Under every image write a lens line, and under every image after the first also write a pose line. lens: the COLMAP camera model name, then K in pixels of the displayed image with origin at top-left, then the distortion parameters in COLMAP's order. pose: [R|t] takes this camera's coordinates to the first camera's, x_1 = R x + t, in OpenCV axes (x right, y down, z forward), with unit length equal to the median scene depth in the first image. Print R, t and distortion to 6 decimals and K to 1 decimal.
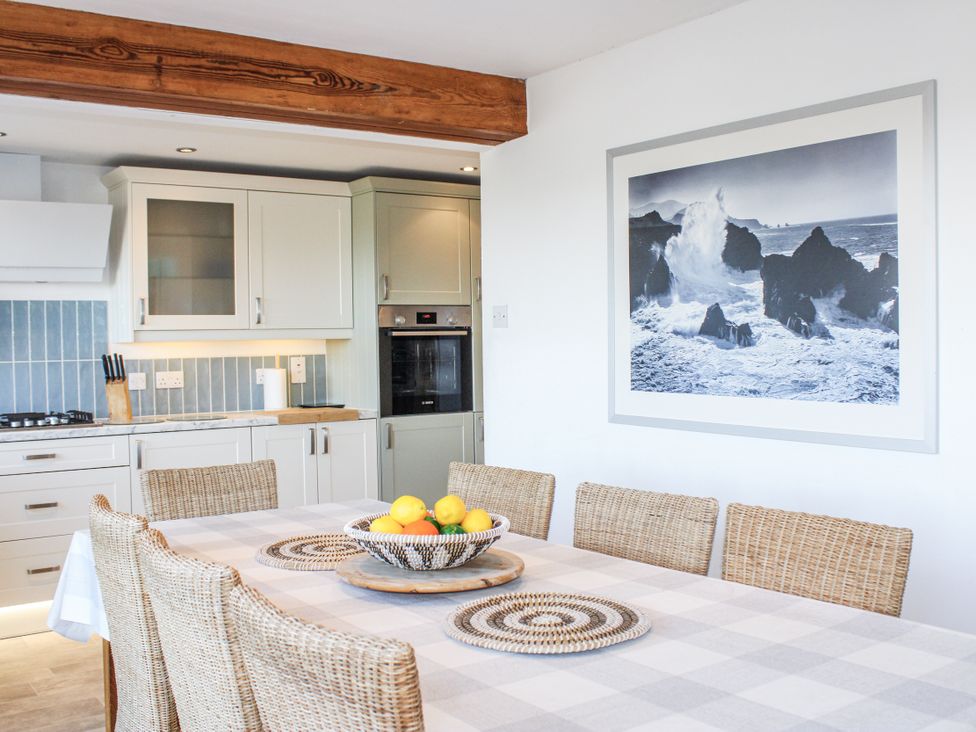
lens RADIAL K [[999.0, 0, 483.1], [0, 999.0, 359.9], [0, 0, 1]] dist [-0.095615, 0.000000]
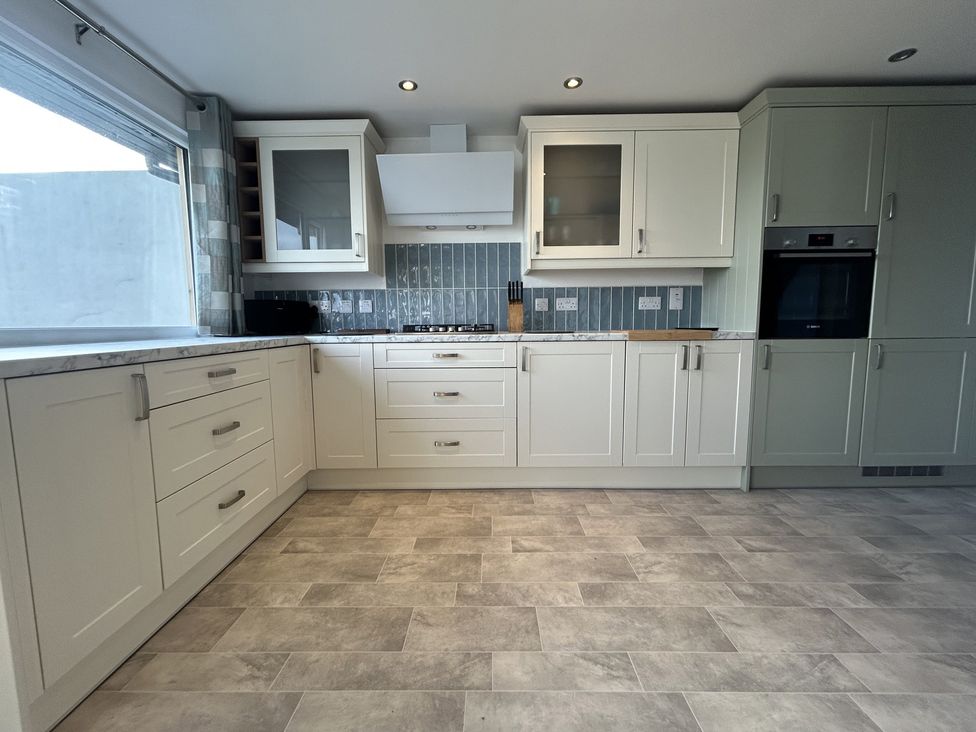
lens RADIAL K [[417.9, 0, 484.3], [0, 417.9, 365.1], [0, 0, 1]] dist [0.001850, 0.001211]
pose [[0.811018, 0.071141, -0.580679, -0.083102], [-0.014735, 0.994748, 0.101290, 0.046817], [0.584835, -0.073592, 0.807807, 0.501855]]
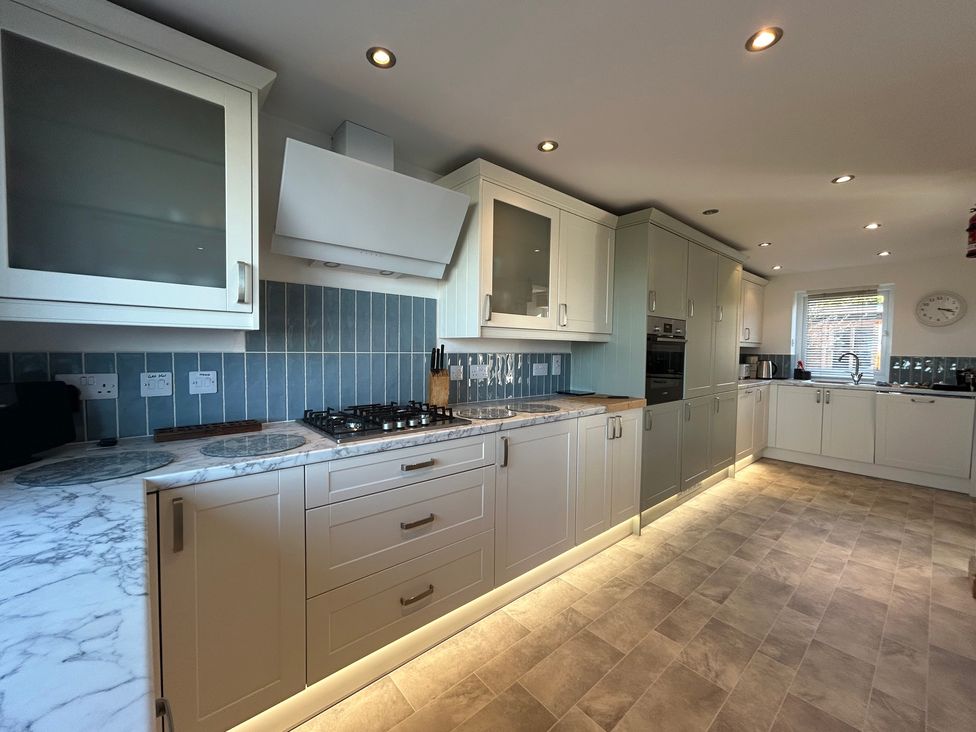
lens RADIAL K [[391.8, 0, 487.2], [0, 391.8, 368.4], [0, 0, 1]] dist [0.006034, -0.002682]
pose [[0.994840, 0.024416, 0.098475, -0.363179], [-0.027305, 0.999232, 0.028103, 0.002800], [-0.097714, -0.030647, 0.994743, 0.554820]]
